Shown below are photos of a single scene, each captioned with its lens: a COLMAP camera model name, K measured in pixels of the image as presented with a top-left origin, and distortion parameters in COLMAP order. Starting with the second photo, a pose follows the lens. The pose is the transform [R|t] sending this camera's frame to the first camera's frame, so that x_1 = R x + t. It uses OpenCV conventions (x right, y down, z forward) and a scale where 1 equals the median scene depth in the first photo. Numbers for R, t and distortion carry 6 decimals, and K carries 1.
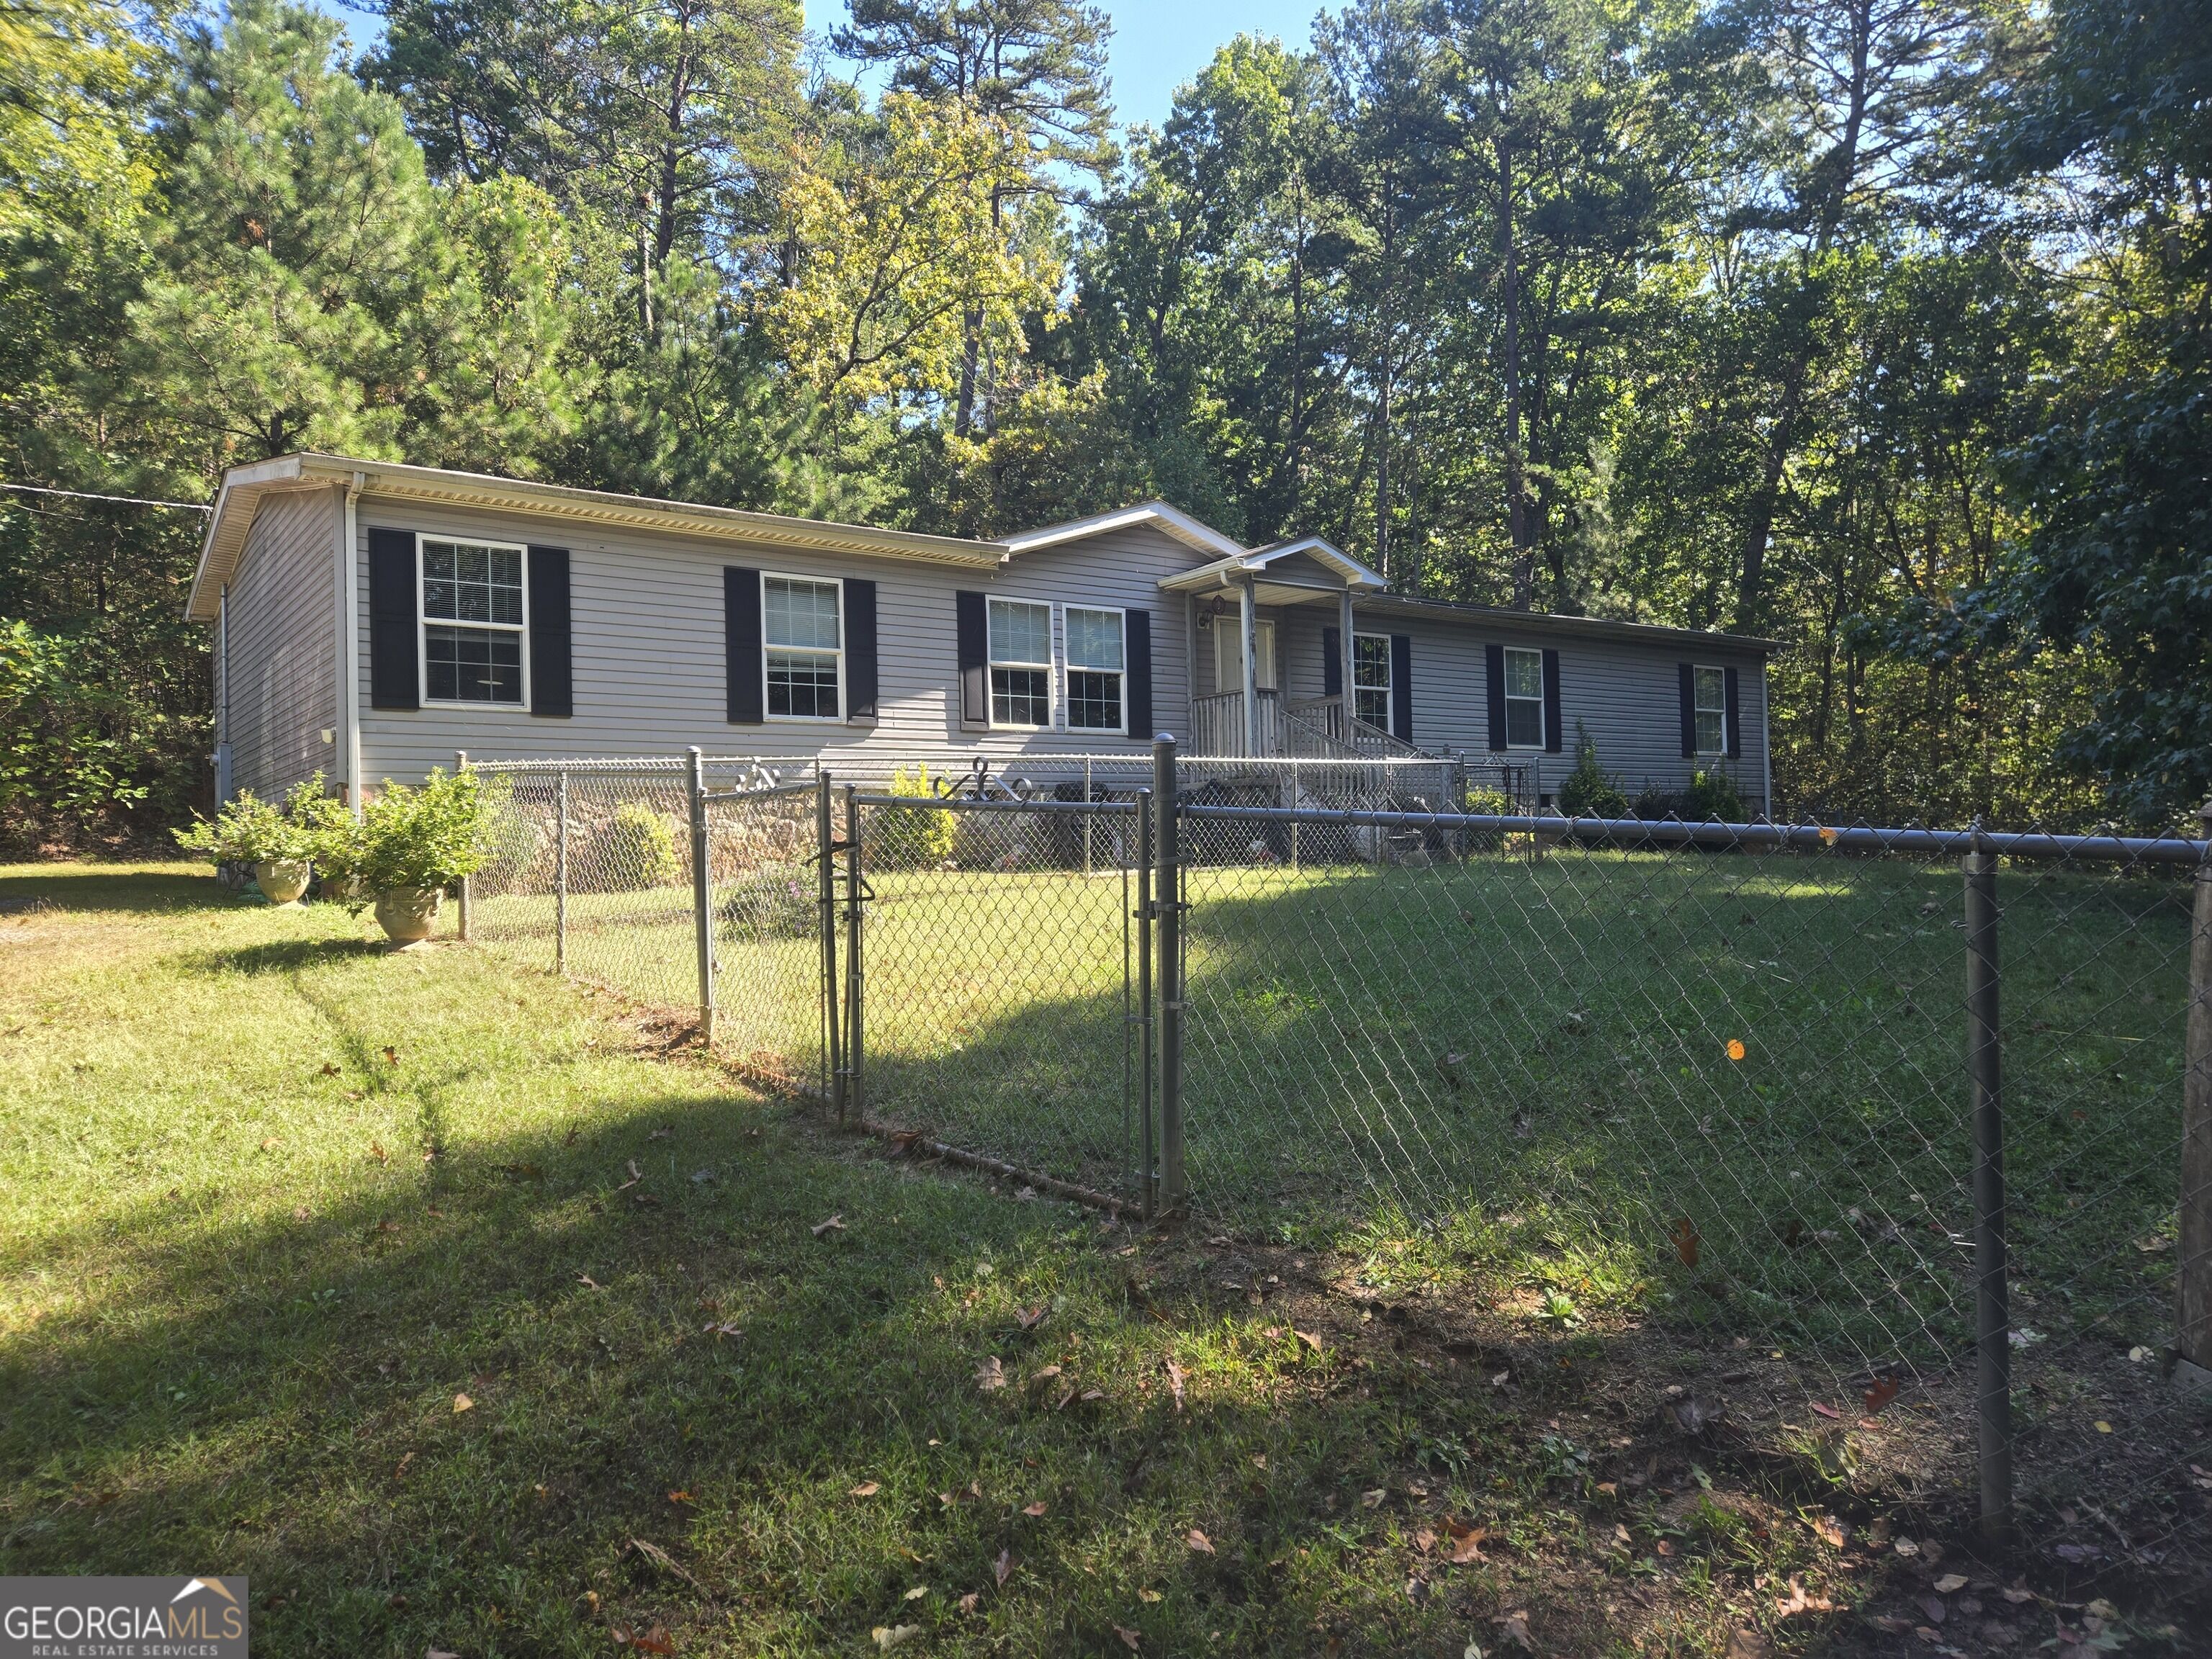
lens RADIAL K [[1481.8, 0, 1094.7], [0, 1481.8, 835.2], [0, 0, 1]] dist [0.087731, -0.074475]
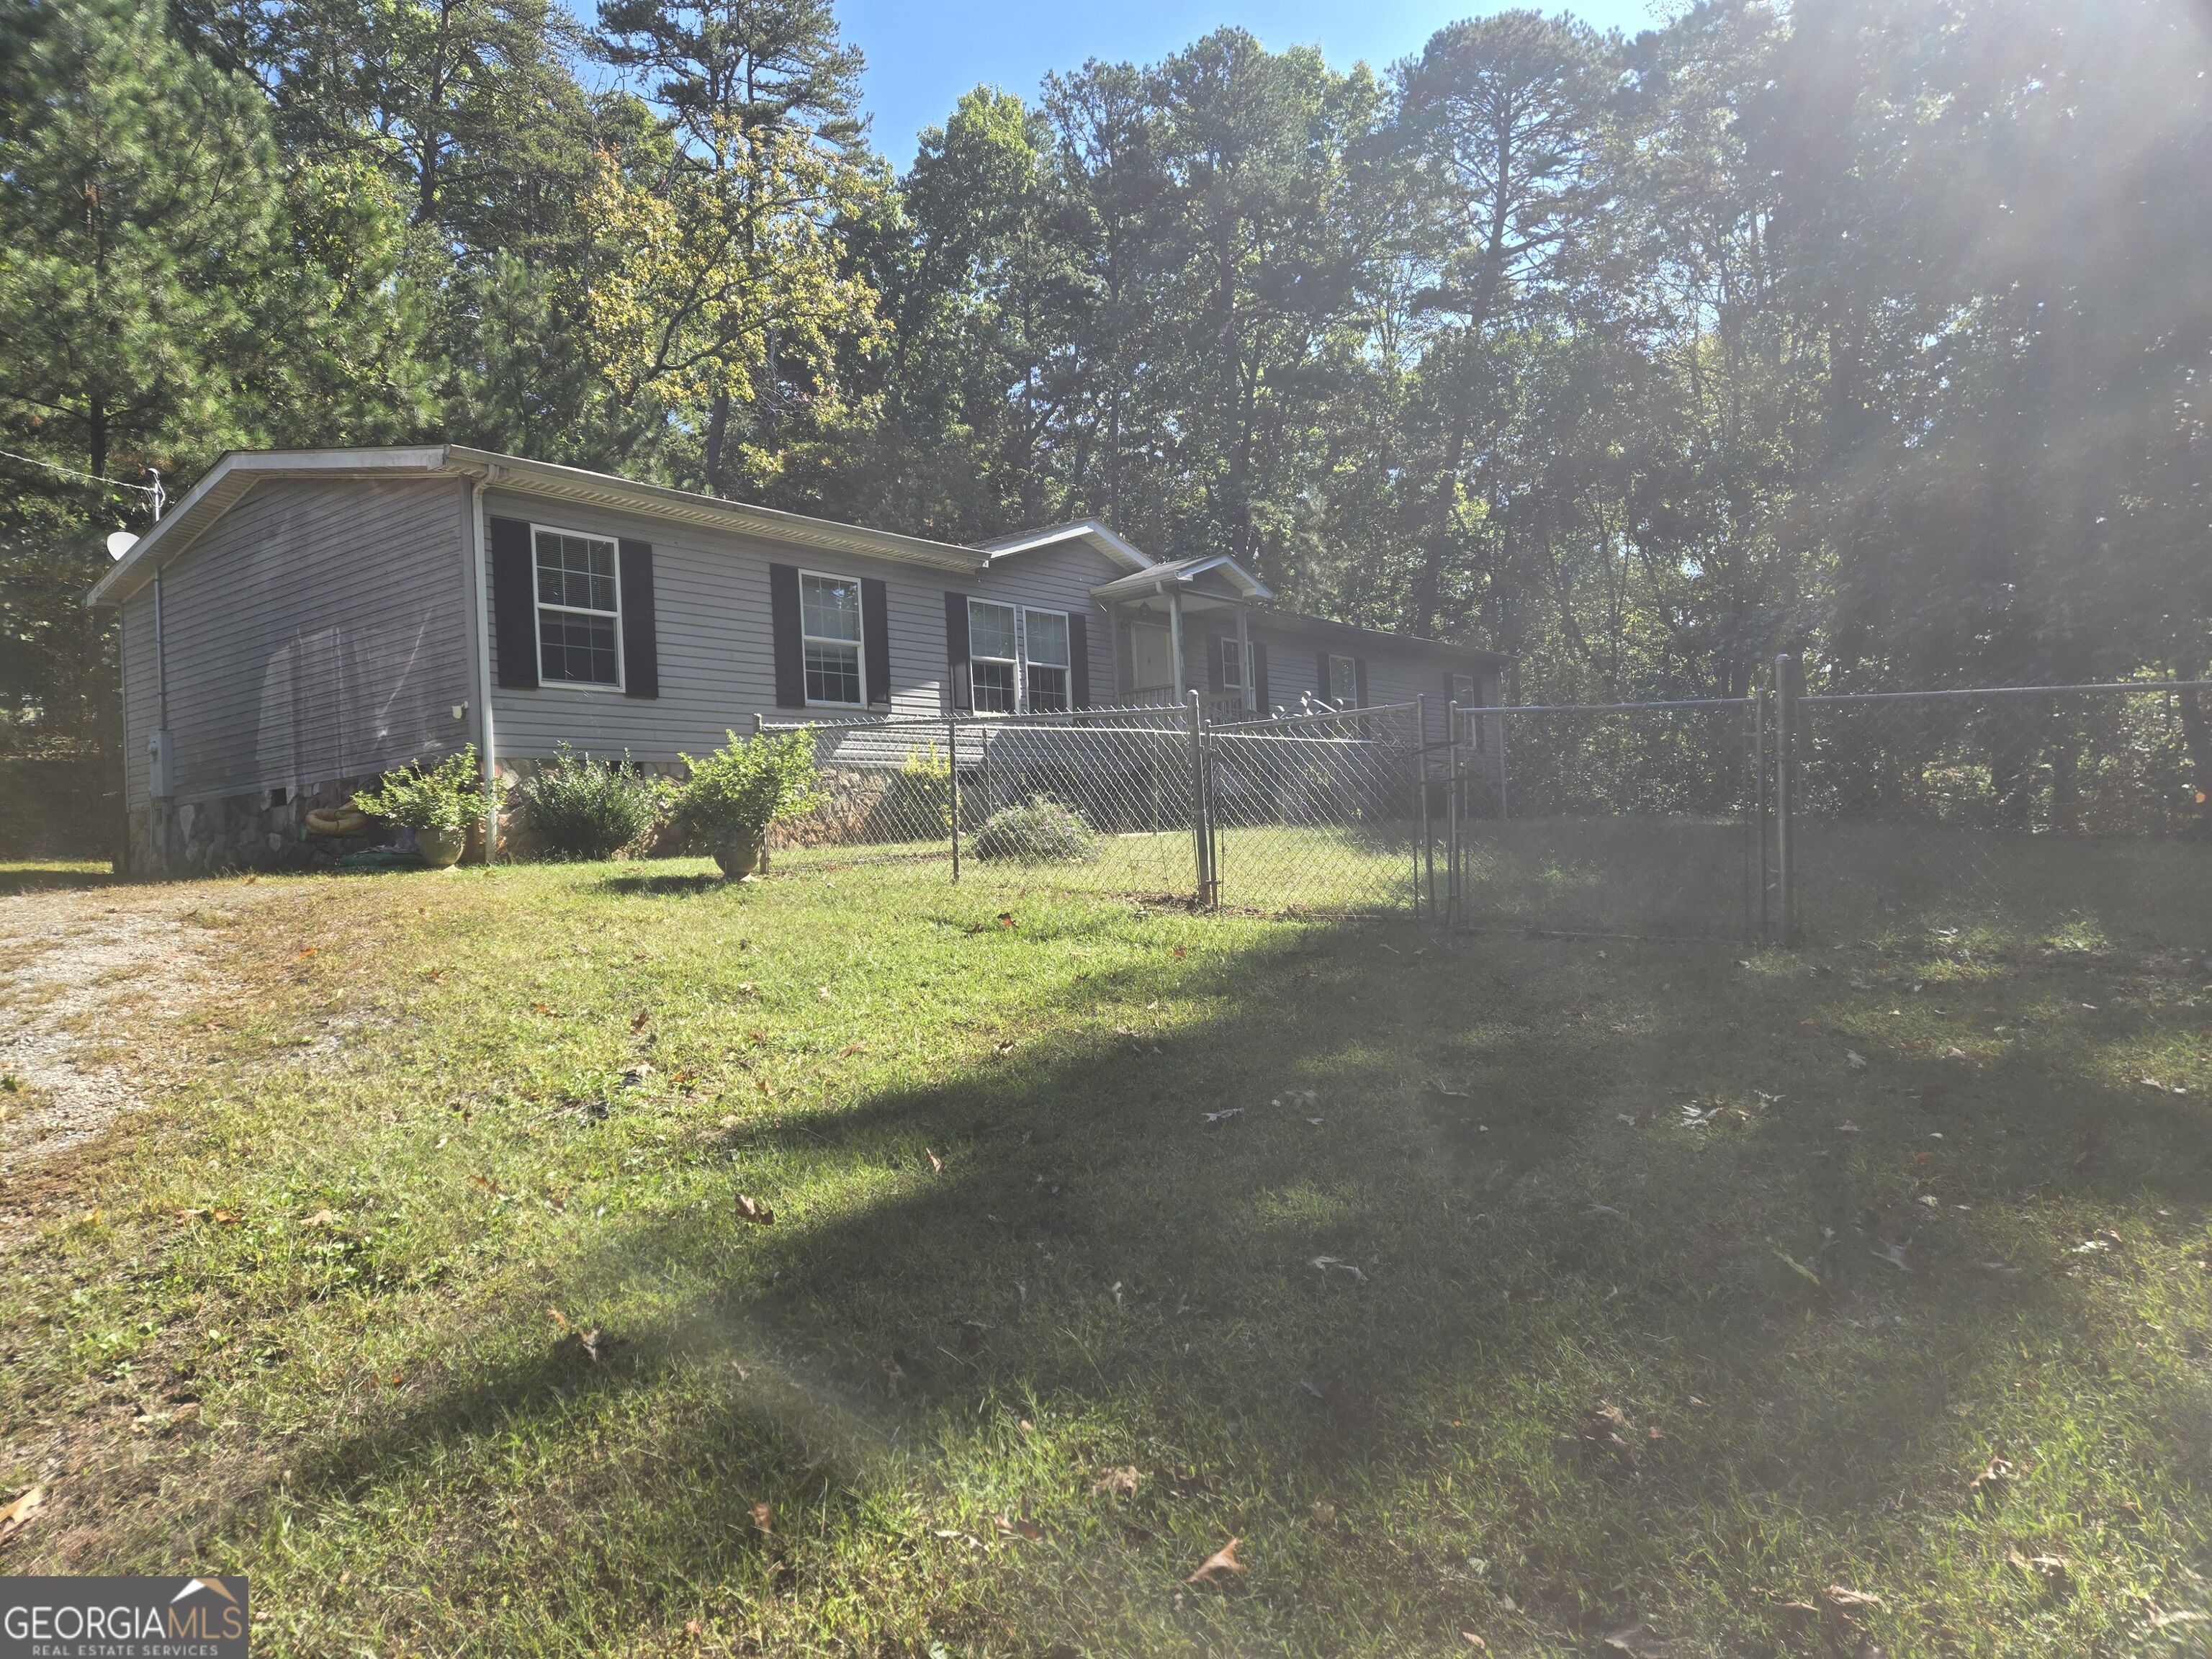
lens RADIAL K [[1481.8, 0, 1098.3], [0, 1481.8, 833.4], [0, 0, 1]] dist [0.087731, -0.074475]
pose [[0.965834, -0.017163, 0.258593, -0.256746], [0.020900, 0.999713, -0.011709, 0.030041], [-0.258318, 0.016713, 0.965915, -0.097311]]
